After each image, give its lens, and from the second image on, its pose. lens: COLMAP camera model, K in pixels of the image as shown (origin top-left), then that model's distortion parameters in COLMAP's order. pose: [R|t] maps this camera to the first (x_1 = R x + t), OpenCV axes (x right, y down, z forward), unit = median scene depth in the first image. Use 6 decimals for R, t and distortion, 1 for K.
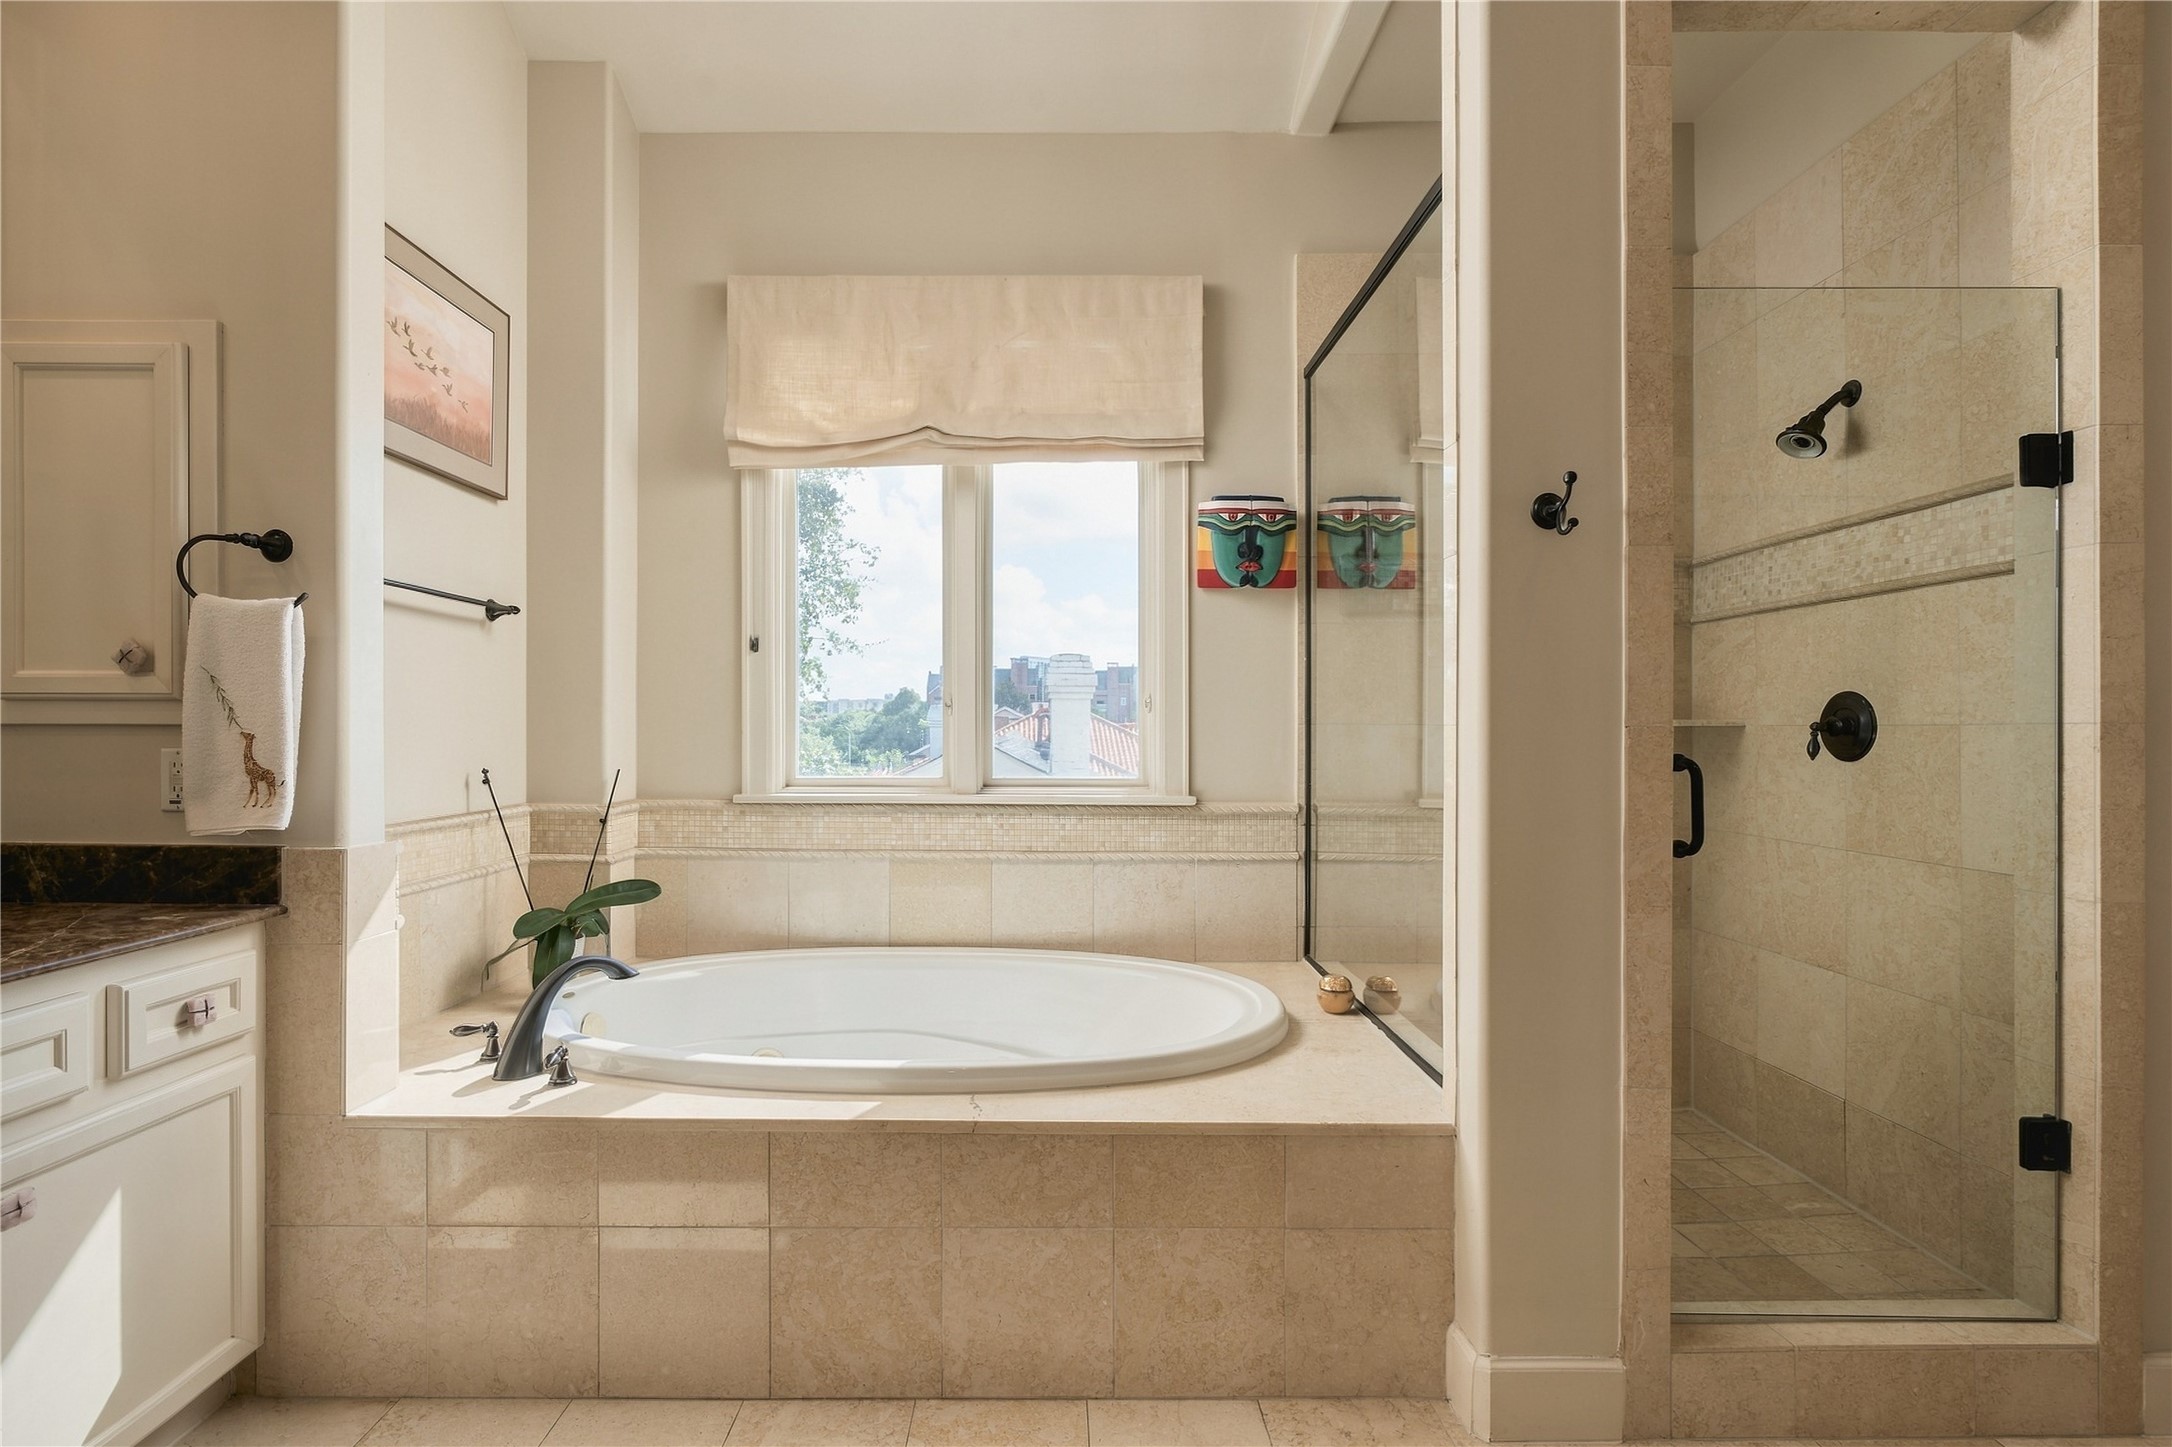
lens RADIAL K [[977.5, 0, 1074.3], [0, 977.5, 730.7], [0, 0, 1]] dist [-0.002893, -0.000278]
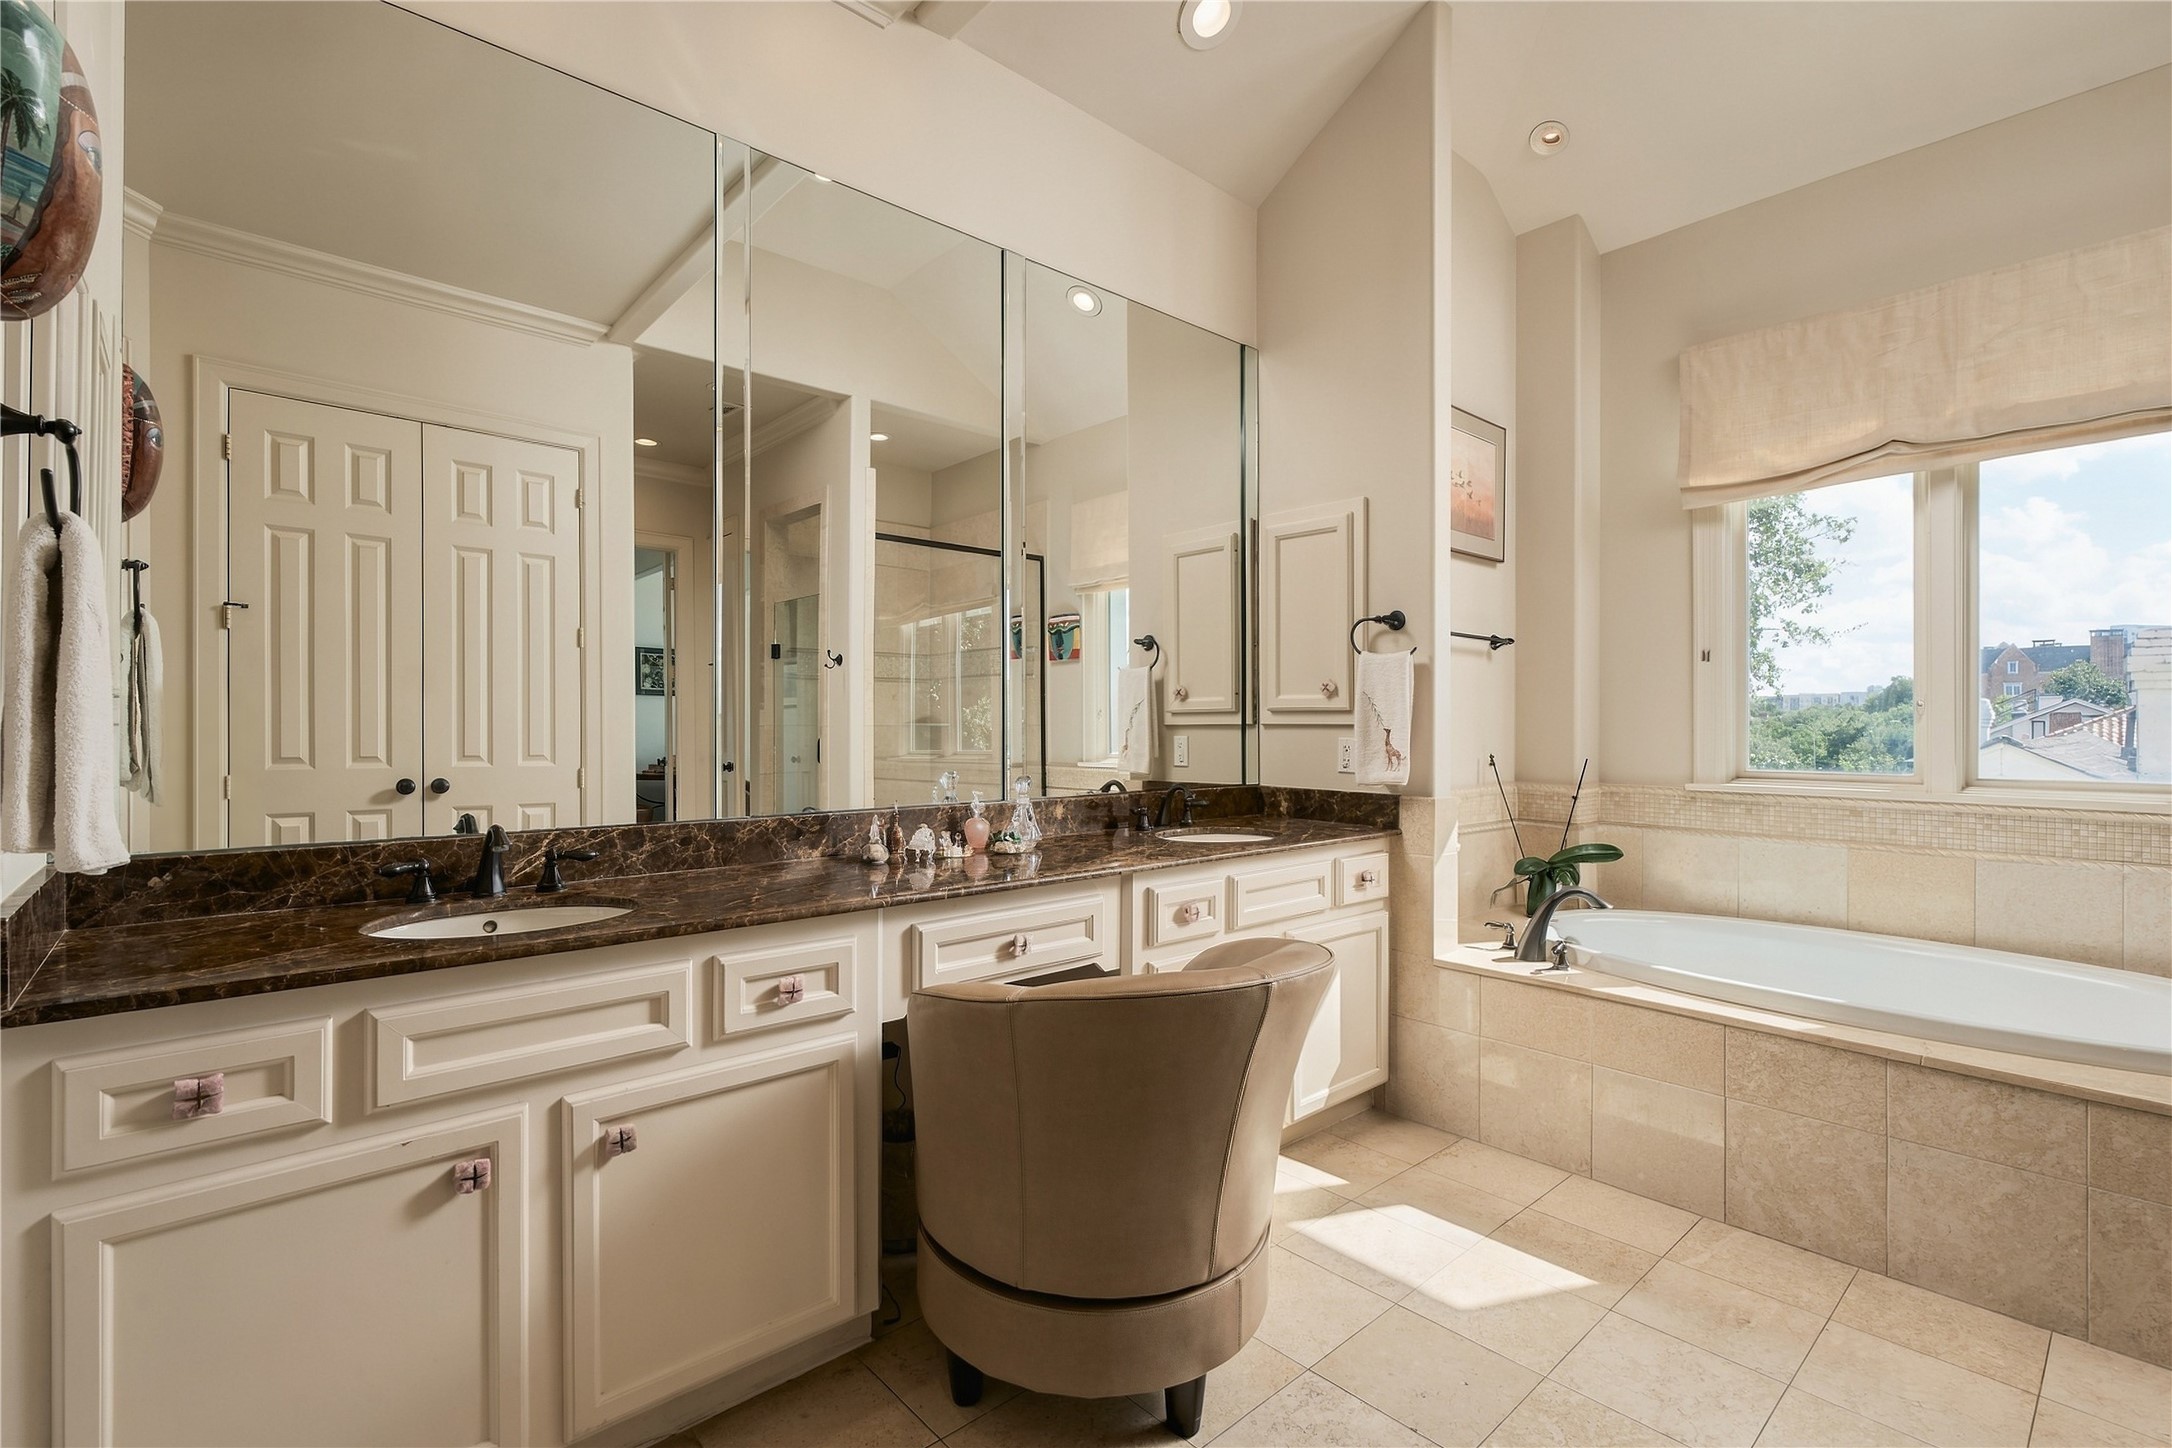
lens RADIAL K [[977.5, 0, 1074.3], [0, 977.5, 731.2], [0, 0, 1]] dist [-0.002893, -0.000278]
pose [[0.640588, 0.002931, -0.767879, 0.121586], [-0.002592, 0.999995, 0.001655, 0.003776], [0.767881, 0.000931, 0.640592, -0.461465]]
